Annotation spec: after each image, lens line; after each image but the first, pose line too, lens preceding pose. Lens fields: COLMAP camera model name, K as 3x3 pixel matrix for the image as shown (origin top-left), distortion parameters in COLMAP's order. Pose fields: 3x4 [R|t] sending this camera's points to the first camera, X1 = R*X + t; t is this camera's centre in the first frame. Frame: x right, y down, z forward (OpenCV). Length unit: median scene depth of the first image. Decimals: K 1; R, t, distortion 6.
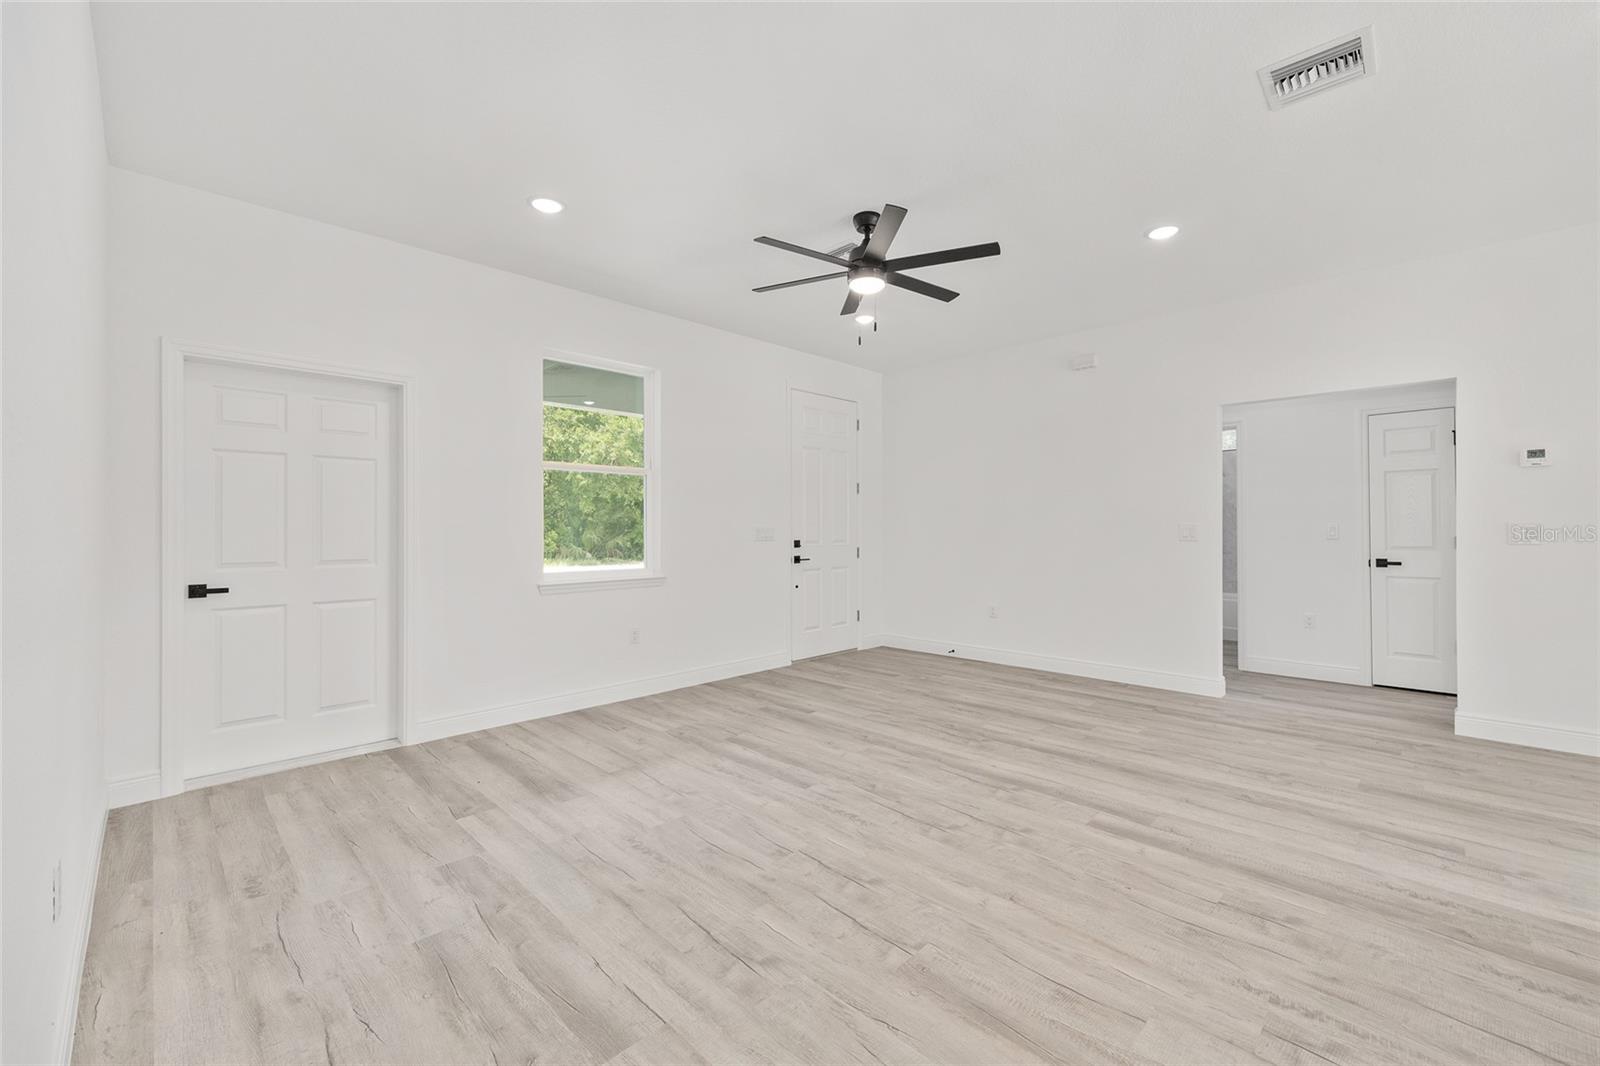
lens RADIAL K [[647.4, 0, 803.0], [0, 647.4, 524.3], [0, 0, 1]] dist [-0.000574, 0.000348]
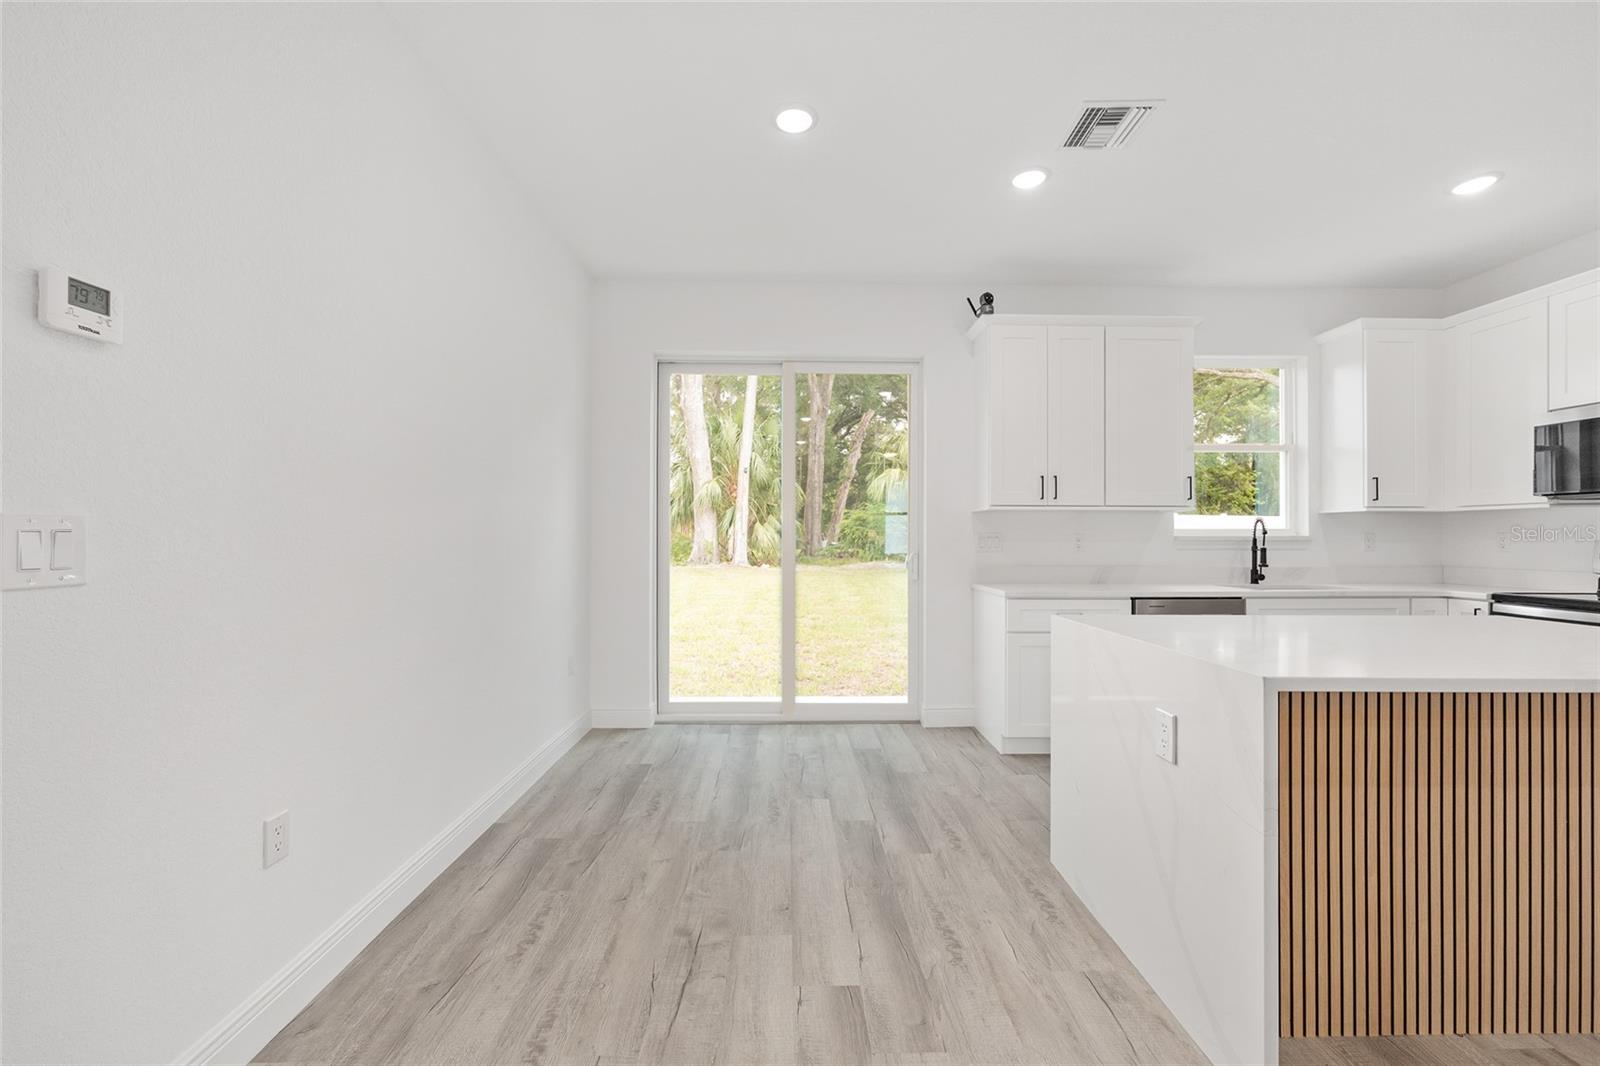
lens RADIAL K [[641.2, 0, 802.1], [0, 641.2, 536.0], [0, 0, 1]] dist [-0.000587, 0.000144]
pose [[-0.719205, 0.002692, 0.694793, 0.740862], [-0.003697, 0.999964, -0.007702, 0.009845], [-0.694788, -0.008108, -0.719169, 1.094472]]
